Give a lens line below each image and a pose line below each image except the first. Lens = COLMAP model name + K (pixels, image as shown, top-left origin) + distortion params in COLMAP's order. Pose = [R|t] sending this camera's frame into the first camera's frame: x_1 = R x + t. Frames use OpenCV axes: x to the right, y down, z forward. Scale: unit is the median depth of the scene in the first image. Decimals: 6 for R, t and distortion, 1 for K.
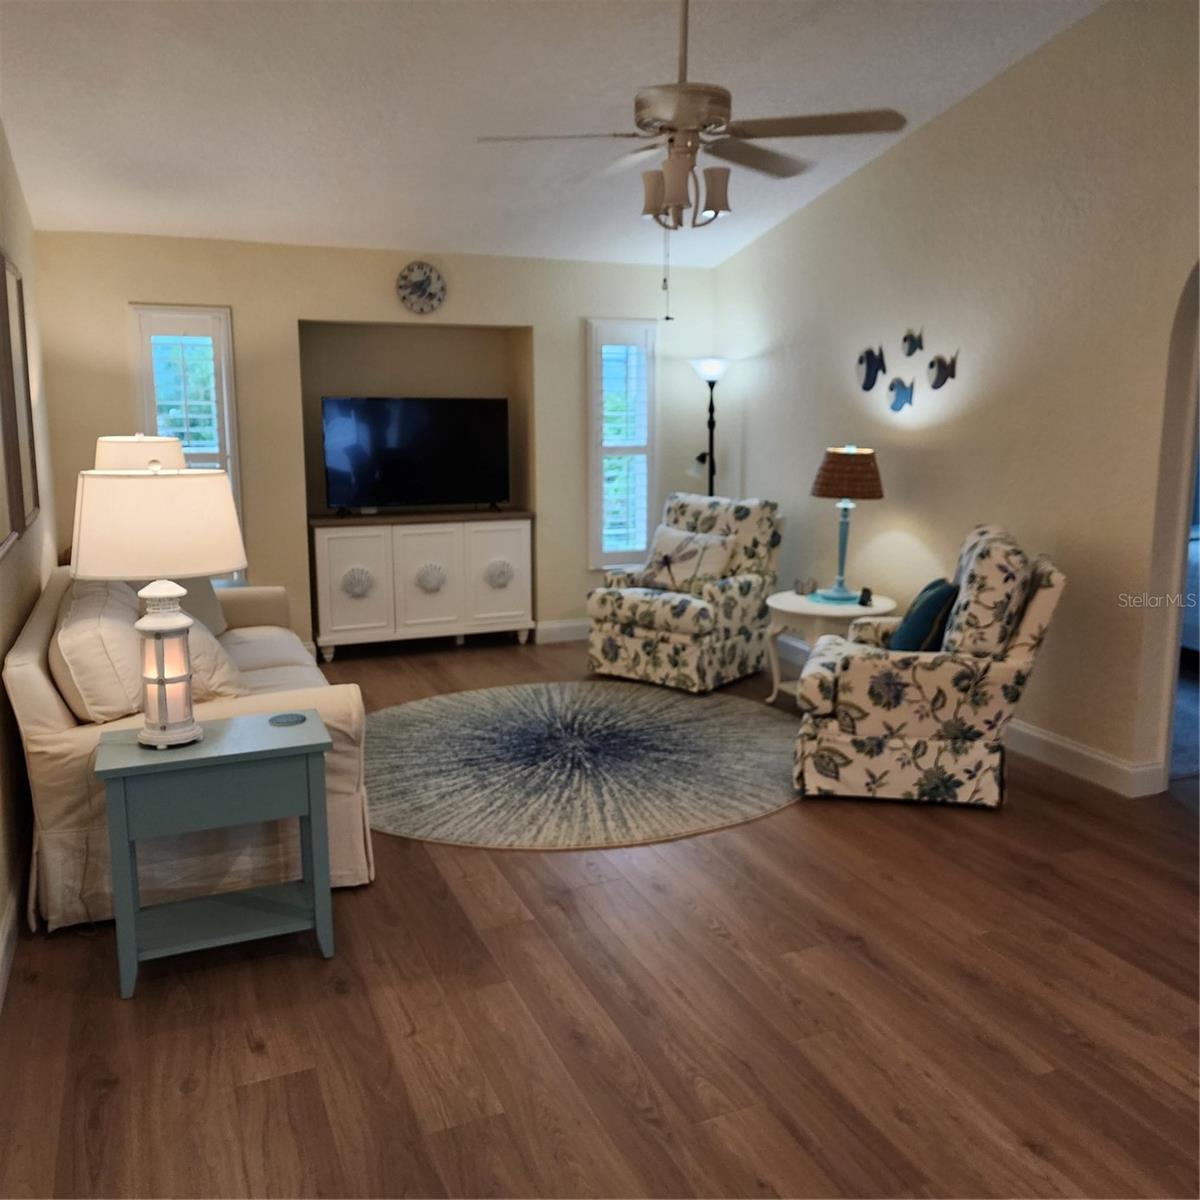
lens RADIAL K [[1073.8, 0, 609.6], [0, 1073.8, 588.5], [0, 0, 1]] dist [0.098980, -0.129906]
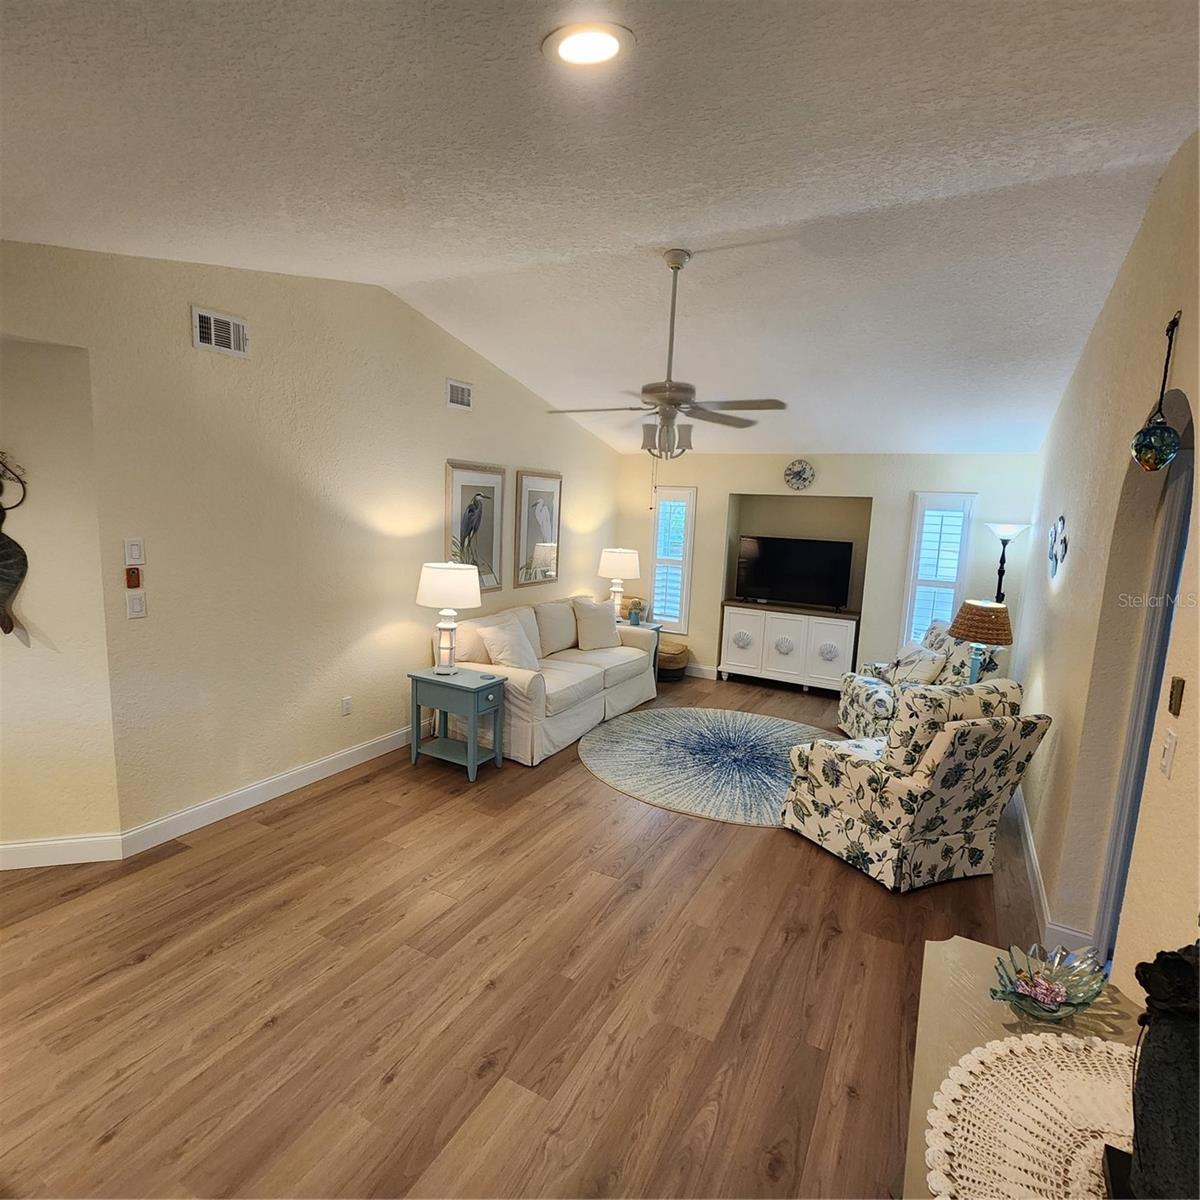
lens RADIAL K [[654.4, 0, 595.5], [0, 654.4, 601.0], [0, 0, 1]] dist [-0.003239, 0.001806]
pose [[0.617386, 0.138976, -0.774287, 0.677404], [-0.178054, 0.983414, 0.034538, -0.095999], [0.766245, 0.116541, 0.631891, 0.208380]]
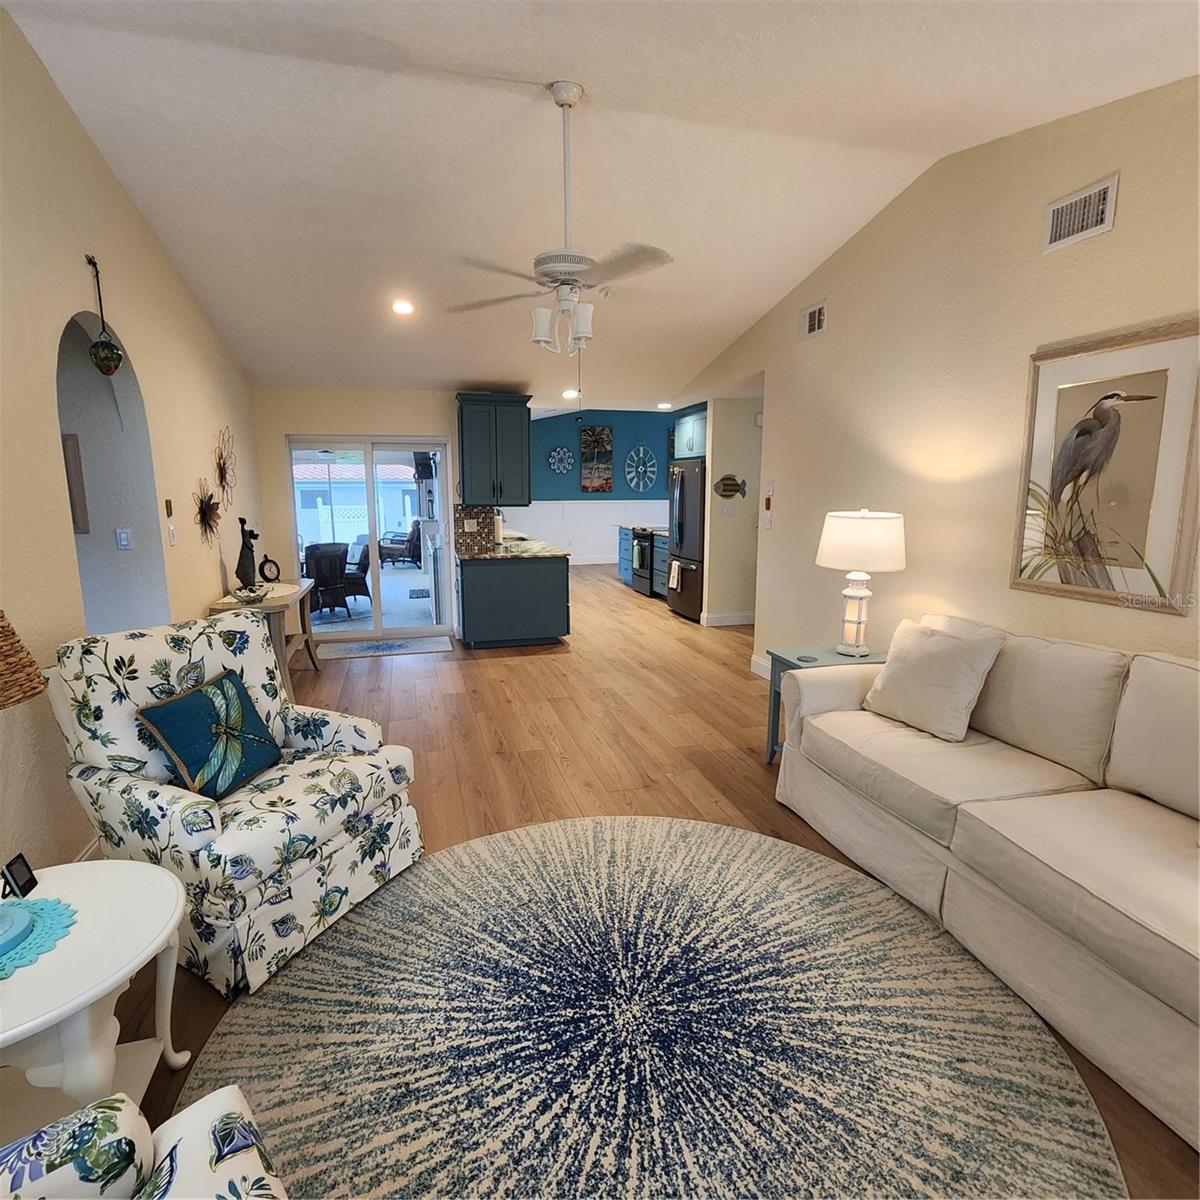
lens RADIAL K [[654.4, 0, 591.4], [0, 654.4, 599.7], [0, 0, 1]] dist [-0.003239, 0.001806]
pose [[-0.991559, -0.019971, 0.128112, -0.064491], [0.024931, 0.940263, 0.339535, -0.254753], [-0.127240, 0.339863, -0.931828, 1.505246]]
